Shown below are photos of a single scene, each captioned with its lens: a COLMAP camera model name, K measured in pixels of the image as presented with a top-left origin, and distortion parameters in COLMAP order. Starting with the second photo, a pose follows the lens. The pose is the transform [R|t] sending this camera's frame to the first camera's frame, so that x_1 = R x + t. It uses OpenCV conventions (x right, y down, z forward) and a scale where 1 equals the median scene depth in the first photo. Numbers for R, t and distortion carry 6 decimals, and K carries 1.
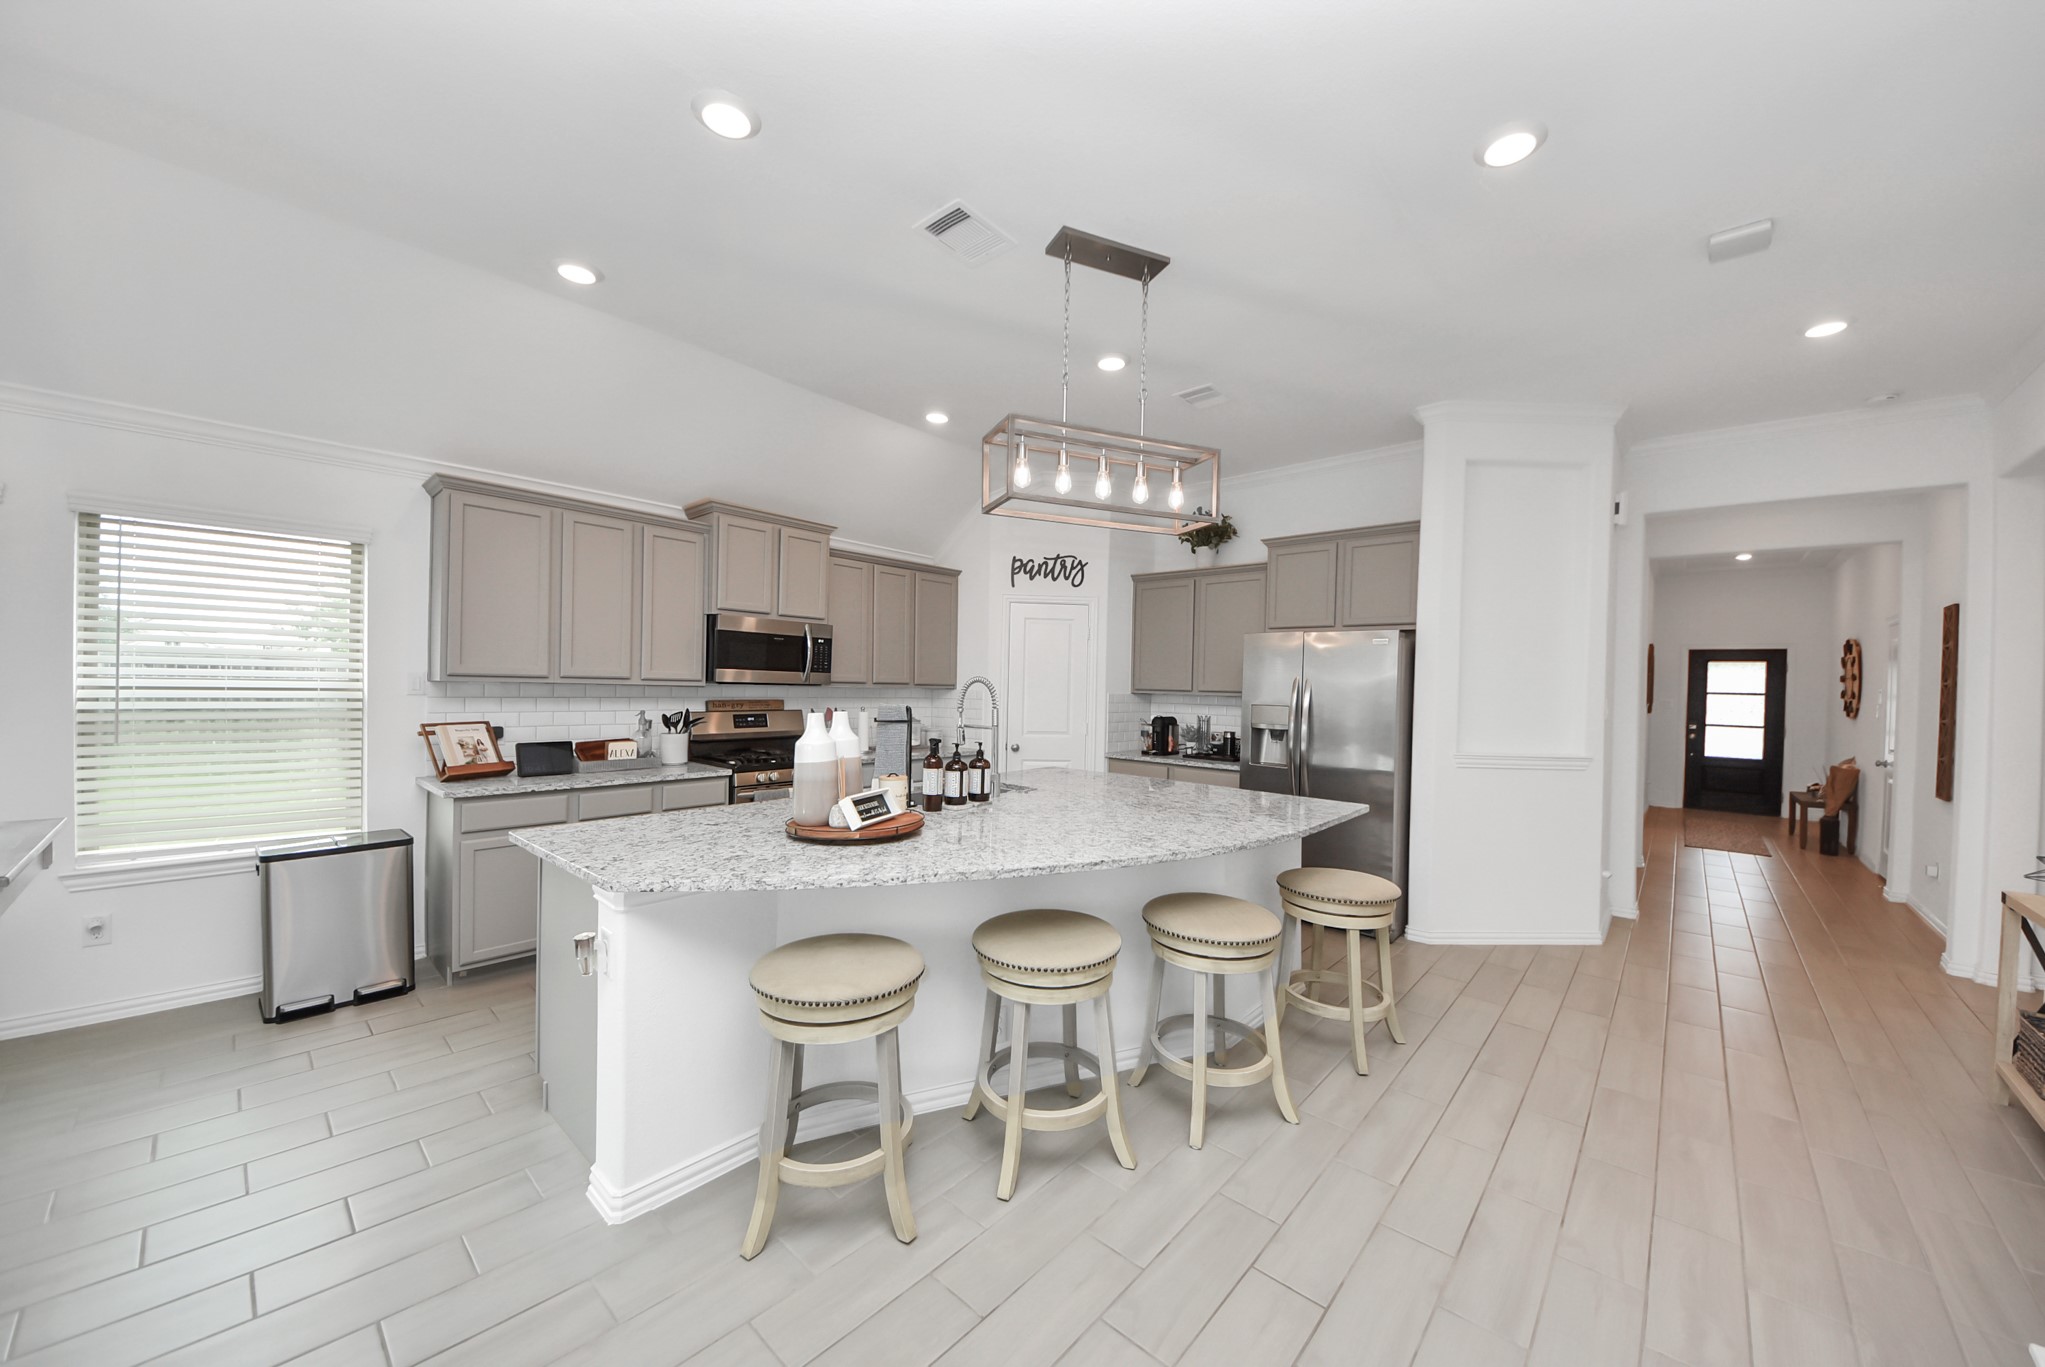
lens RADIAL K [[744.2, 0, 1061.9], [0, 744.2, 685.9], [0, 0, 1]] dist [-0.003916, -0.005714]
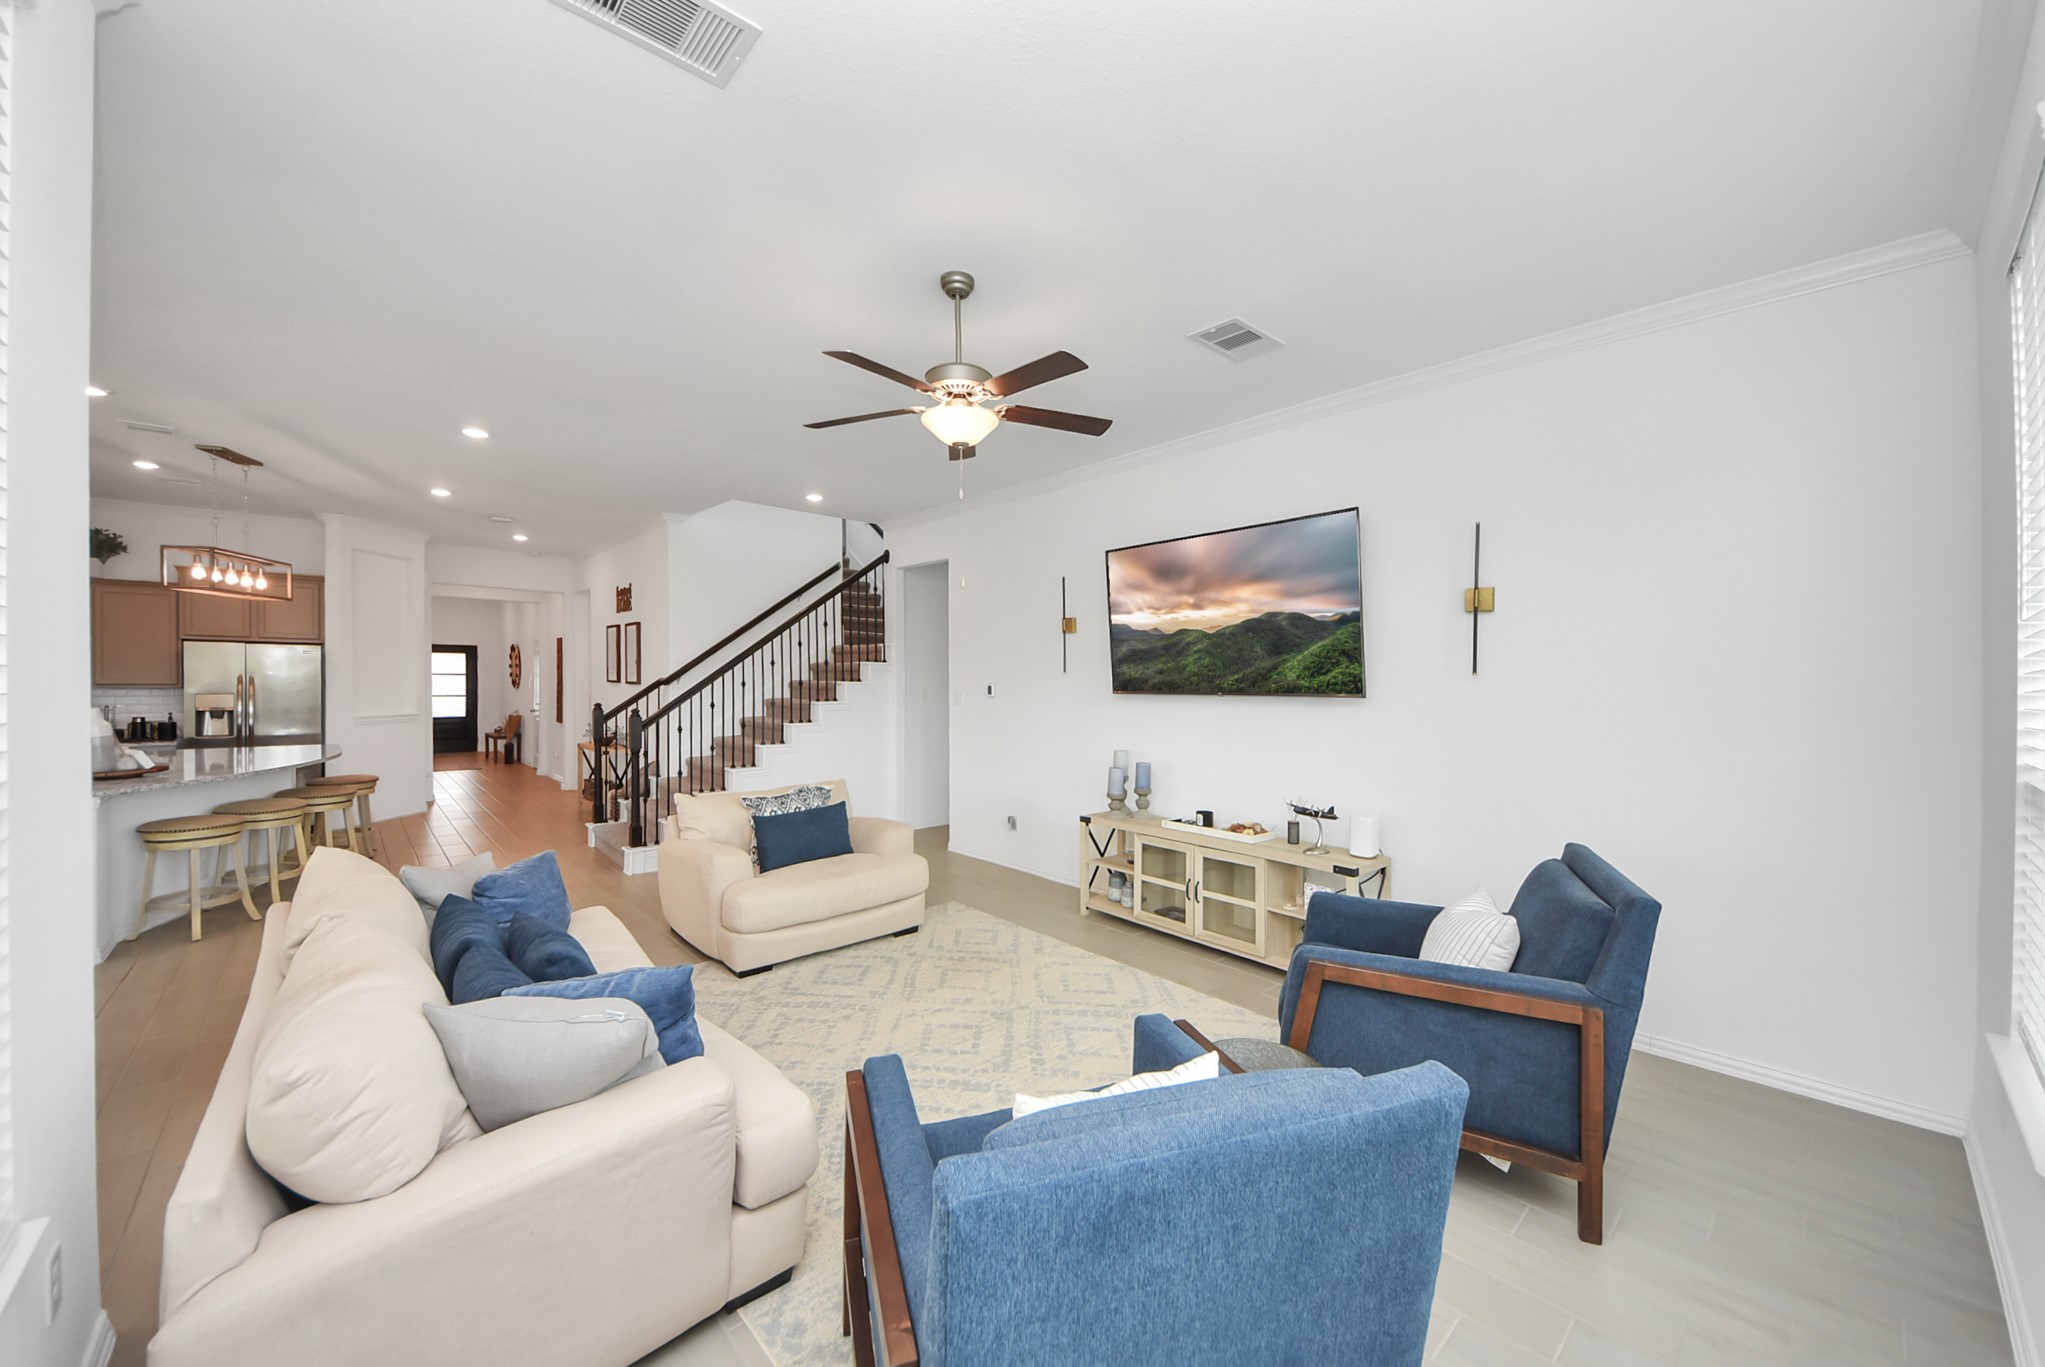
lens RADIAL K [[744.2, 0, 1027.4], [0, 744.2, 689.2], [0, 0, 1]] dist [-0.003916, -0.005714]
pose [[0.123543, -0.039902, 0.991537, -0.821469], [-0.002638, 0.999175, 0.040538, -0.043444], [-0.992336, -0.007624, 0.123335, -0.670211]]
